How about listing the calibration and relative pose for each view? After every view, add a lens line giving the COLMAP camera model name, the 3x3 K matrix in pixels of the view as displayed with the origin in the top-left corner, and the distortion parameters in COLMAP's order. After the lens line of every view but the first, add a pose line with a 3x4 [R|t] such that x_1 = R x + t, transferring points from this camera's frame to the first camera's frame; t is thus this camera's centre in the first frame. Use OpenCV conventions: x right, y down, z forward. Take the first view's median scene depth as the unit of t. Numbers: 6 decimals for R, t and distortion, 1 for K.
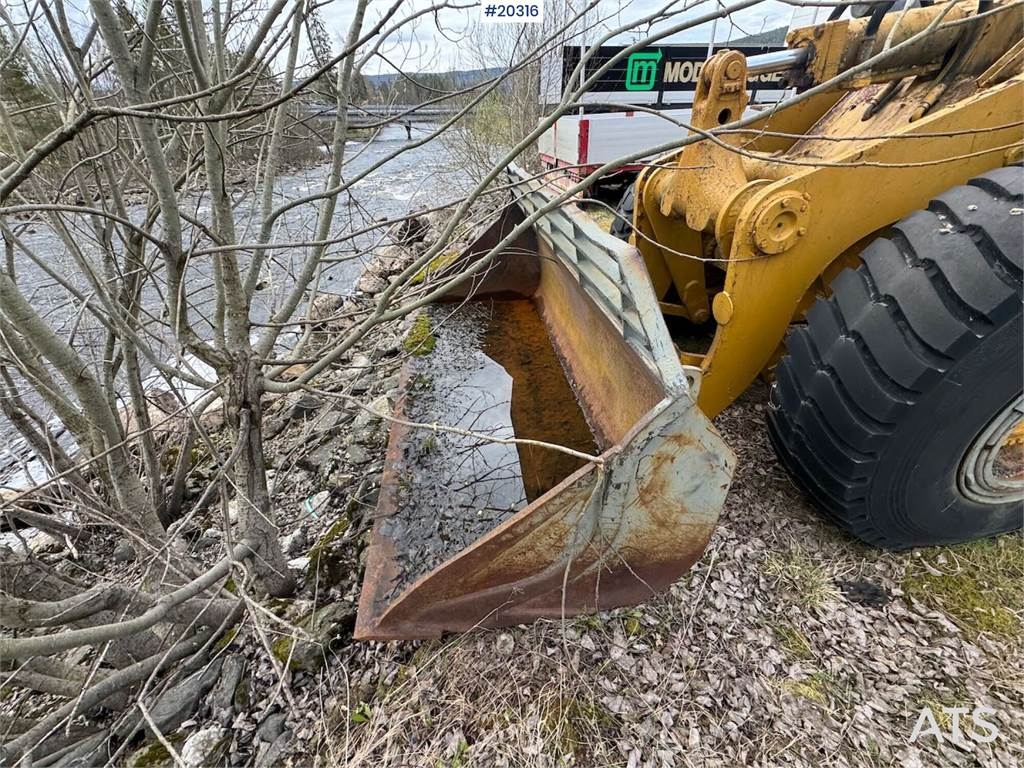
lens RADIAL K [[418.4, 0, 514.1], [0, 418.4, 388.6], [0, 0, 1]] dist [0.000152, -0.000161]
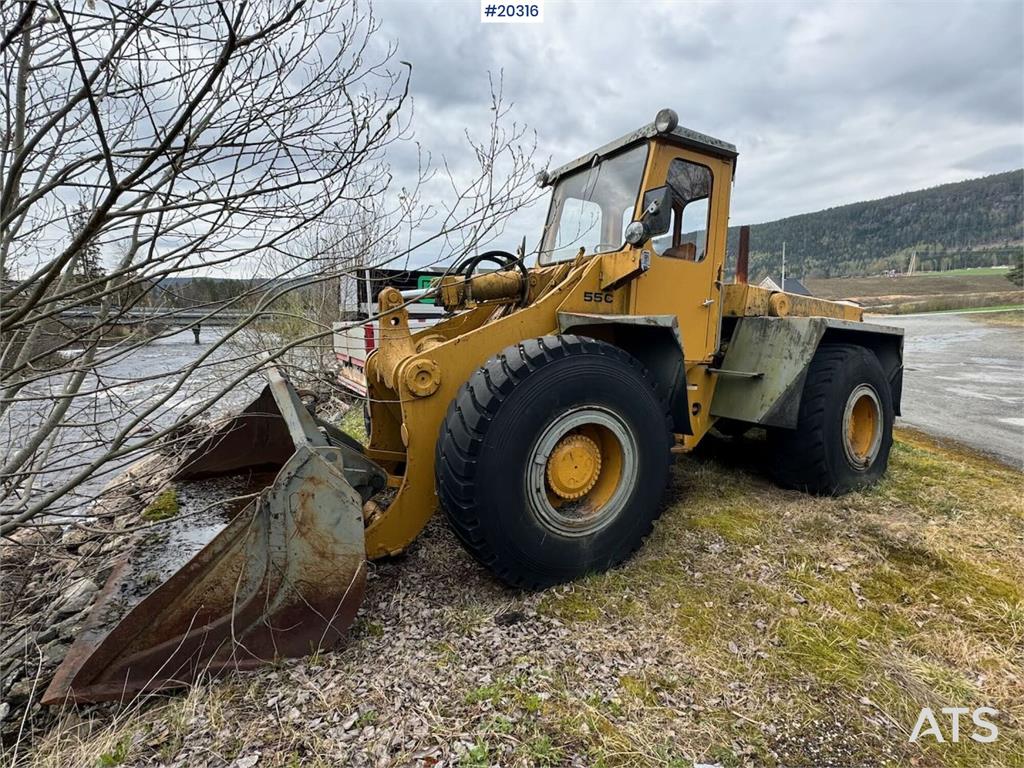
lens RADIAL K [[513.3, 0, 512.0], [0, 513.3, 384.0], [0, 0, 1]] dist [0.000162, -0.000453]
pose [[0.943088, -0.023887, 0.331683, 0.311870], [0.168447, 0.894303, -0.414546, 0.504860], [-0.286723, 0.446825, 0.847430, -0.761085]]
